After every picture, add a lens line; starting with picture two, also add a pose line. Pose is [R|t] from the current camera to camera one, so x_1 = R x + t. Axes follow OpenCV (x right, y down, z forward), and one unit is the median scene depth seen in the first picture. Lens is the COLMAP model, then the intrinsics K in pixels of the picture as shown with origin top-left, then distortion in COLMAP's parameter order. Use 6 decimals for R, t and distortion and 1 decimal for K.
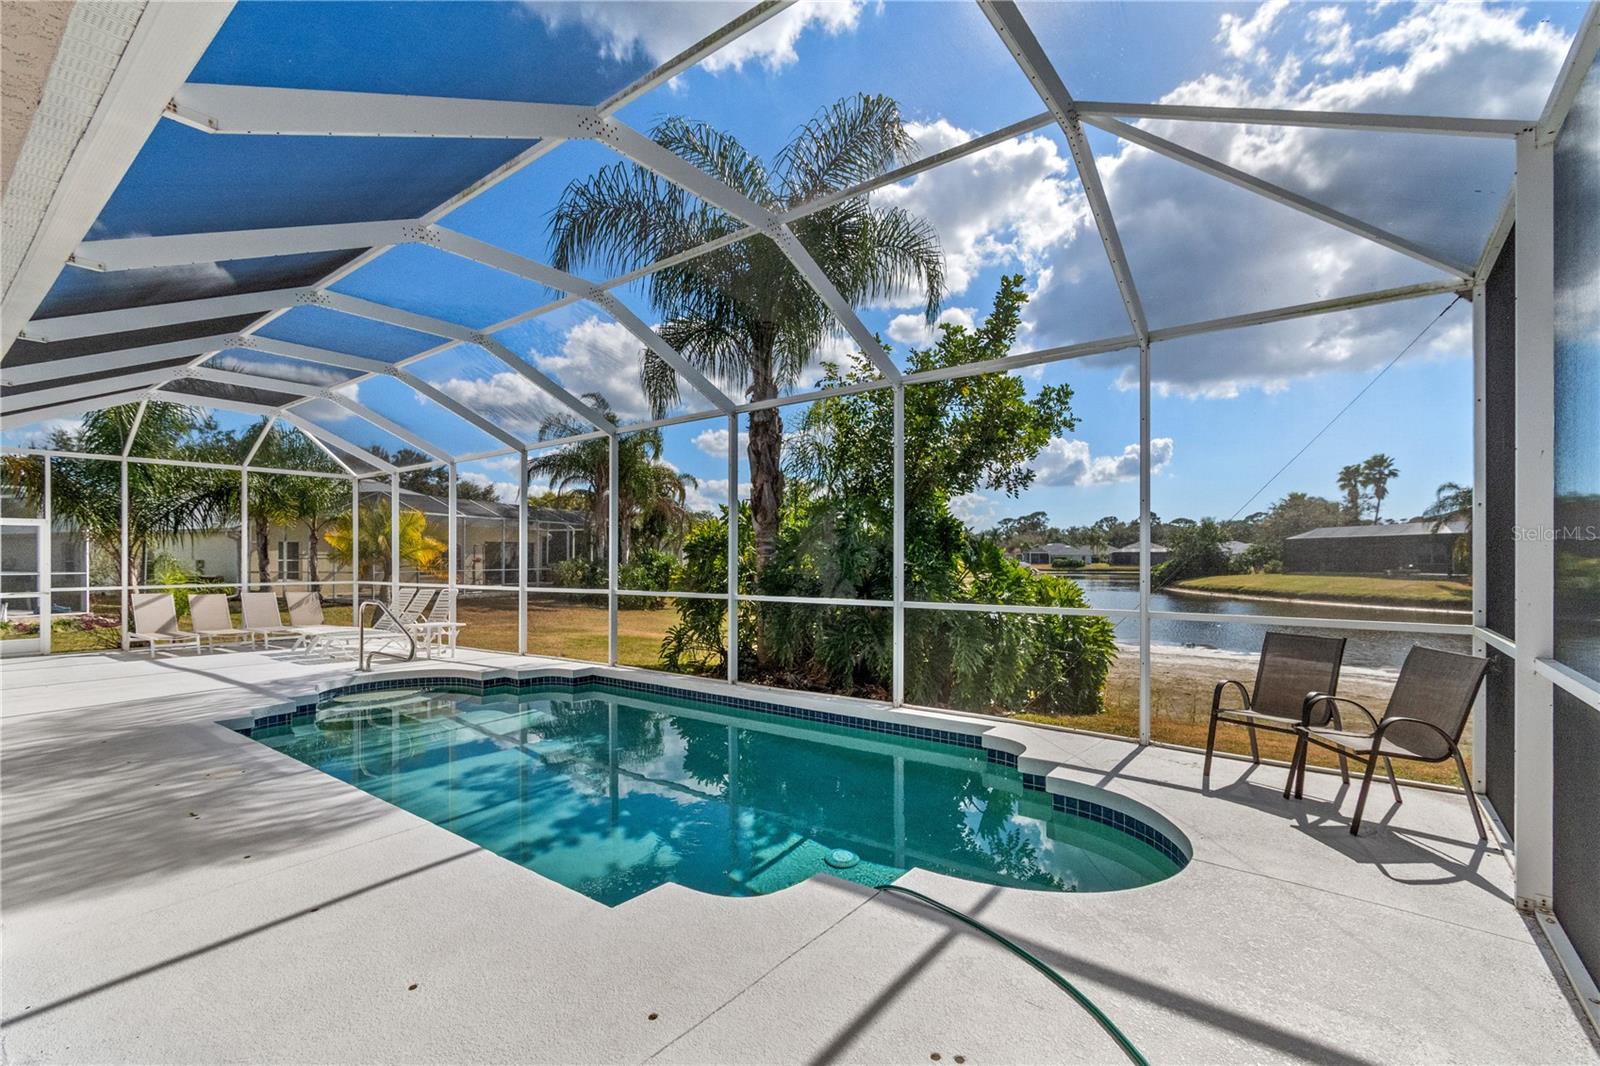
lens RADIAL K [[723.7, 0, 820.4], [0, 723.7, 571.4], [0, 0, 1]] dist [0.003084, -0.001332]
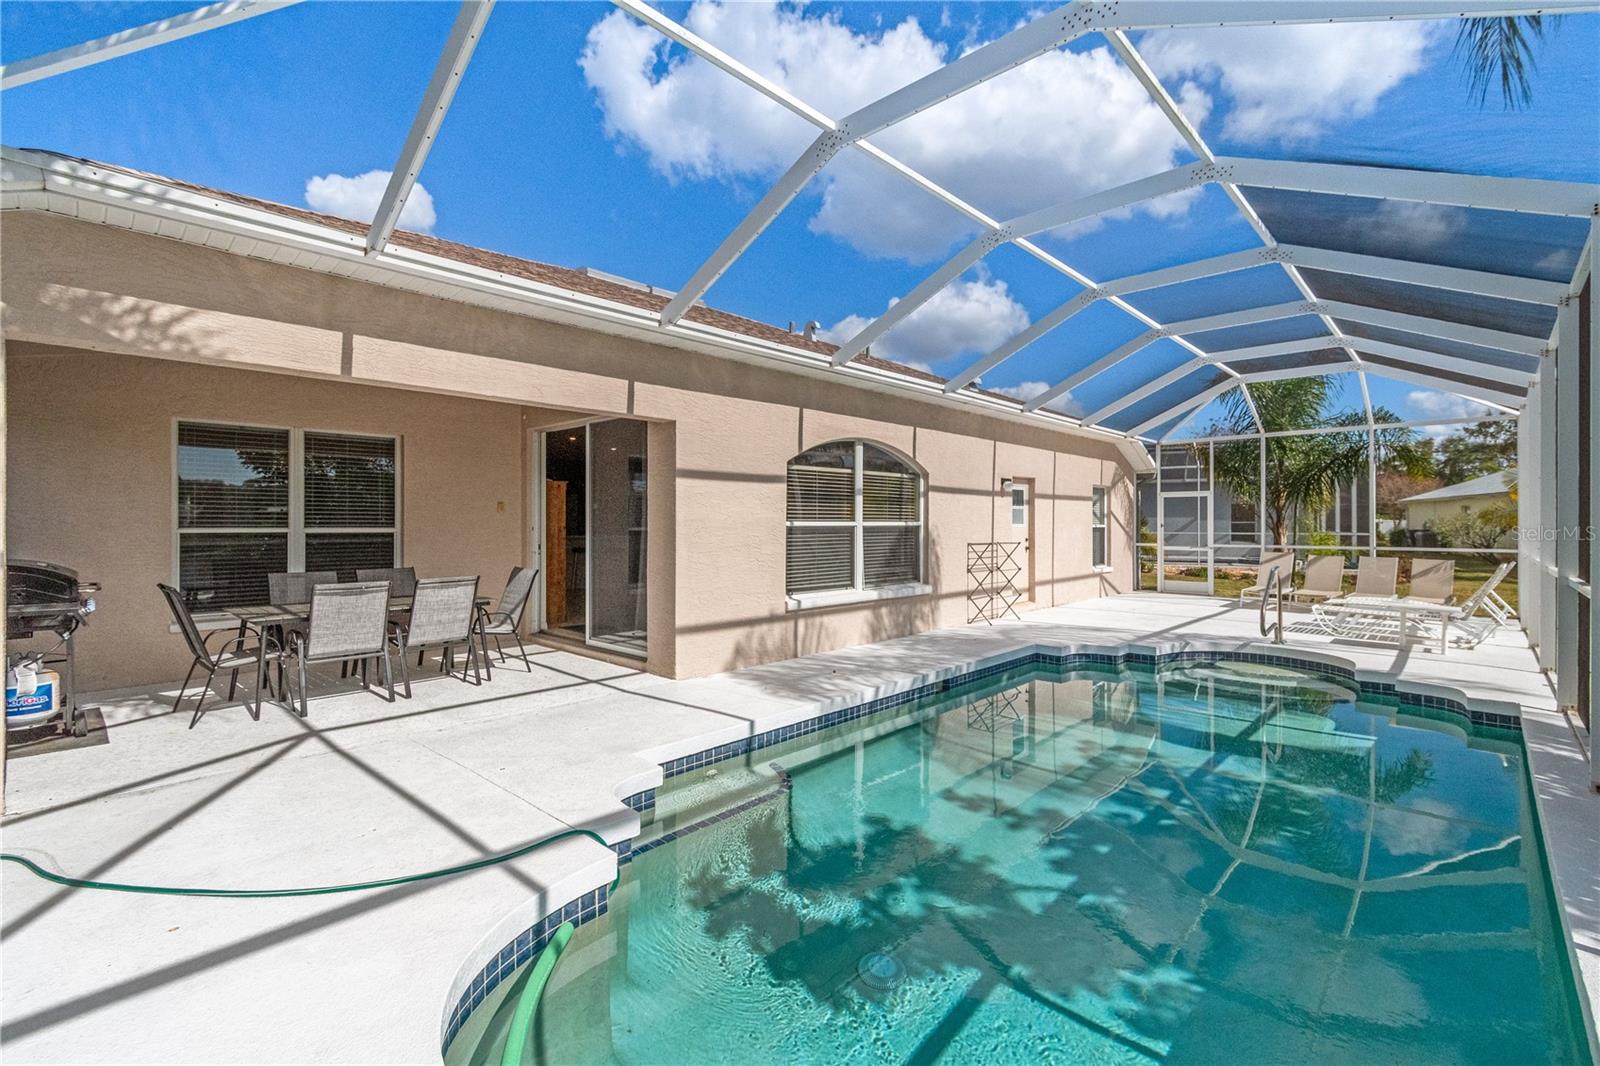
lens RADIAL K [[723.7, 0, 784.5], [0, 723.7, 519.2], [0, 0, 1]] dist [0.003084, -0.001332]
pose [[-0.165162, -0.000472, -0.986266, 0.403179], [-0.025080, 0.999679, 0.003721, -0.007855], [0.985948, 0.025350, -0.165121, 0.569656]]
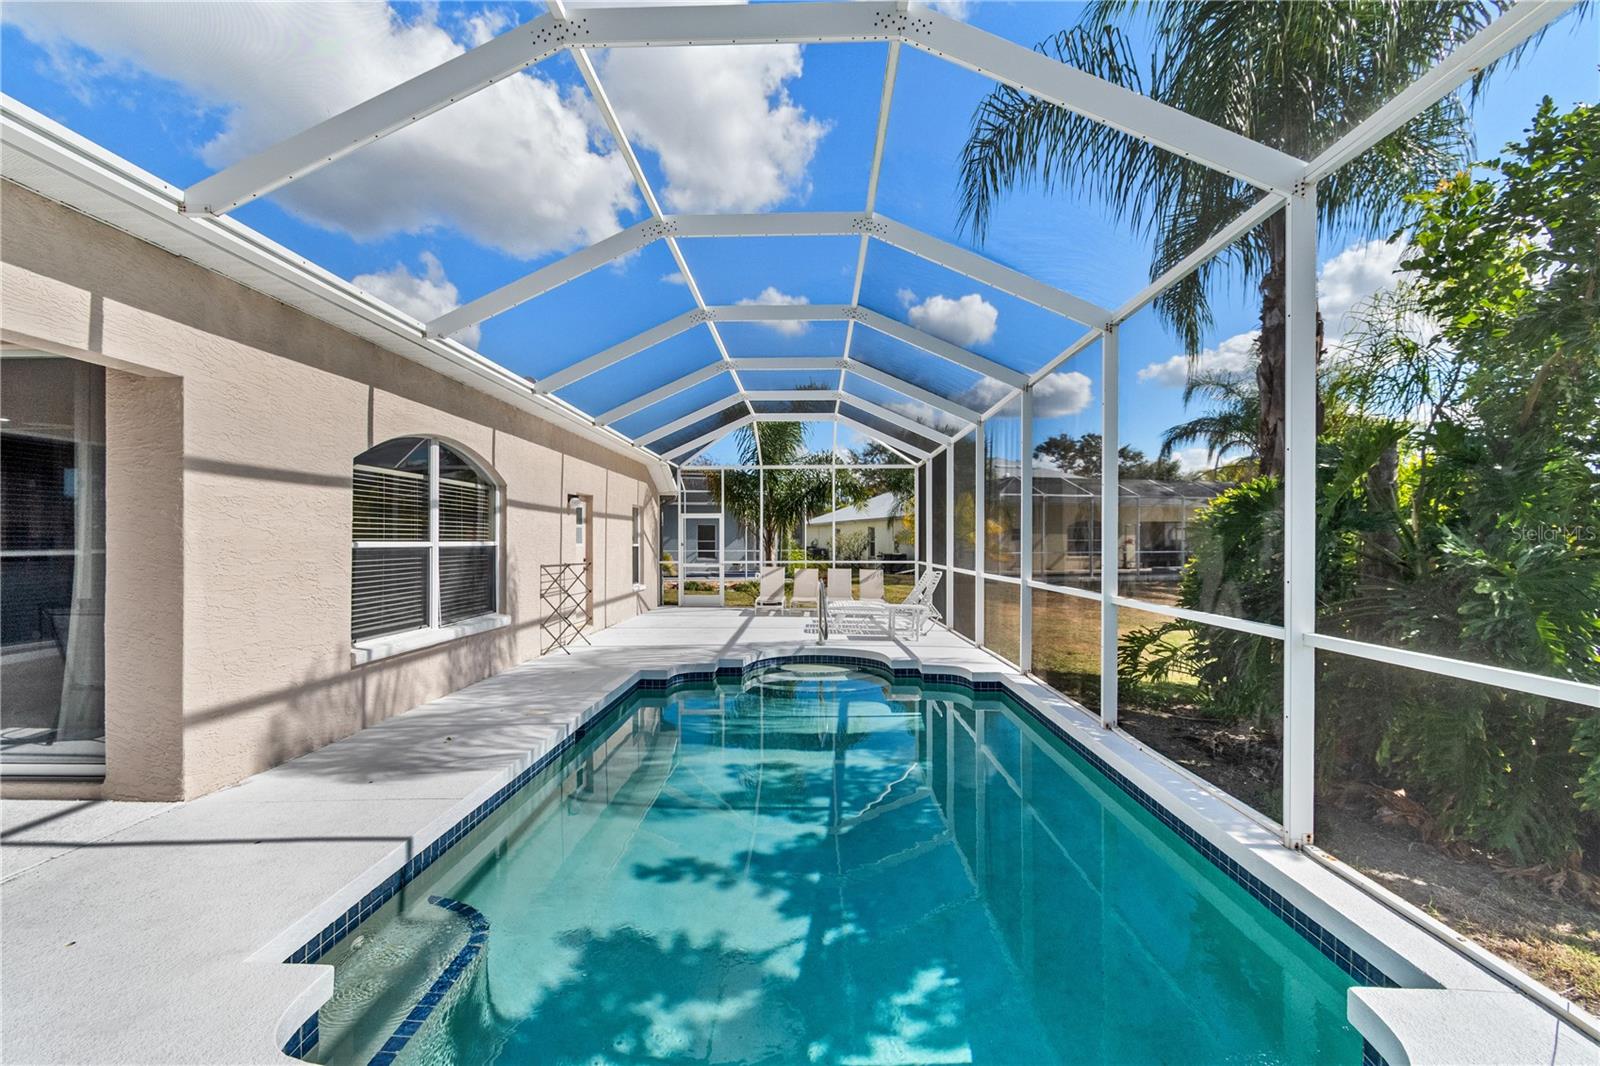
lens RADIAL K [[723.7, 0, 803.2], [0, 723.7, 525.6], [0, 0, 1]] dist [0.003084, -0.001332]
pose [[0.513726, -0.017853, -0.857768, 0.272960], [-0.018544, 0.999319, -0.031905, -0.002208], [0.857754, 0.032297, 0.513045, 0.431308]]
